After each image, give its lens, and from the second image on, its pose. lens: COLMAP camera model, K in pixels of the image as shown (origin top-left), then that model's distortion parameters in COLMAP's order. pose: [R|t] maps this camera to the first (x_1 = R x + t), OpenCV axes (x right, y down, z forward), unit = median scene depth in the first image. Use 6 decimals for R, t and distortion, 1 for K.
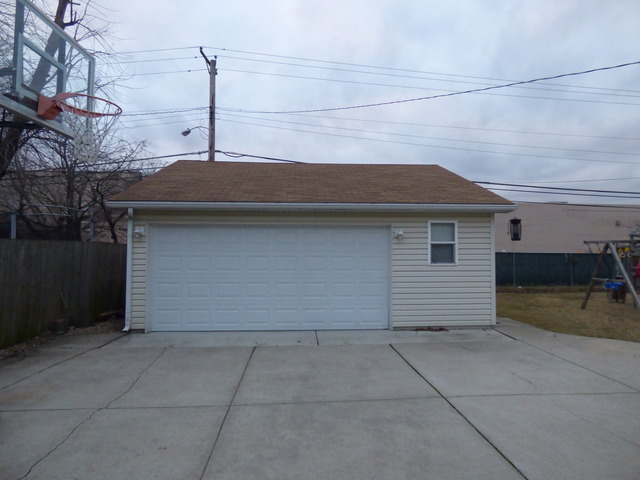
lens RADIAL K [[383.6, 0, 320.3], [0, 383.6, 237.6], [0, 0, 1]] dist [-0.010684, 0.001970]
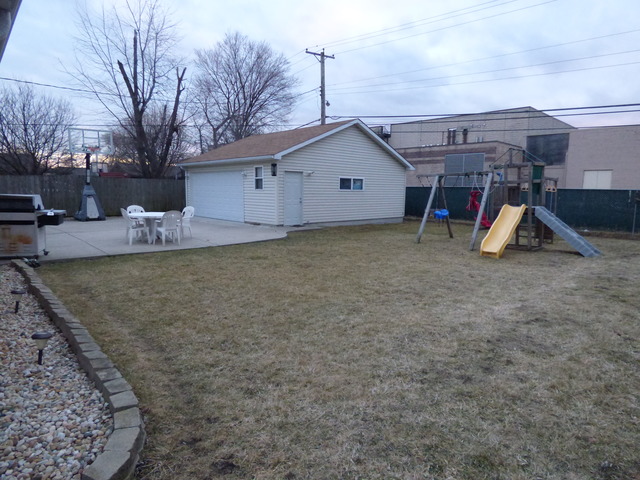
lens RADIAL K [[383.6, 0, 320.3], [0, 383.6, 237.6], [0, 0, 1]] dist [-0.010684, 0.001970]
pose [[0.652901, 0.100961, -0.750685, 1.938022], [0.014241, 0.989266, 0.145433, 0.032379], [0.757309, -0.105644, 0.644455, 0.002515]]
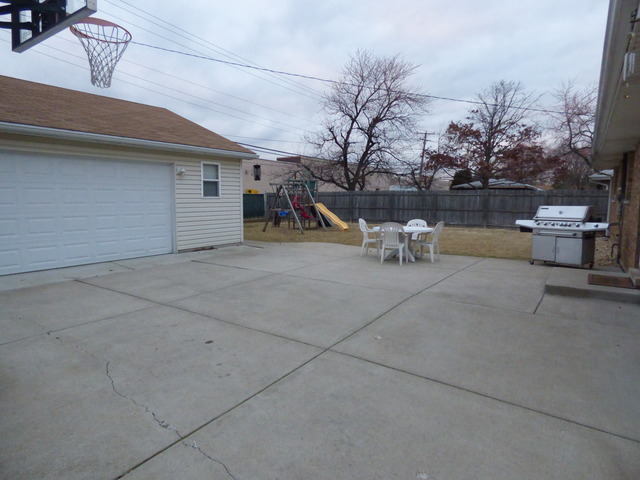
lens RADIAL K [[383.6, 0, 320.3], [0, 383.6, 237.6], [0, 0, 1]] dist [-0.010684, 0.001970]
pose [[0.634741, -0.080211, 0.768550, -0.432339], [-0.036960, 0.990308, 0.133881, 0.018425], [-0.771840, -0.113385, 0.625625, -0.079244]]
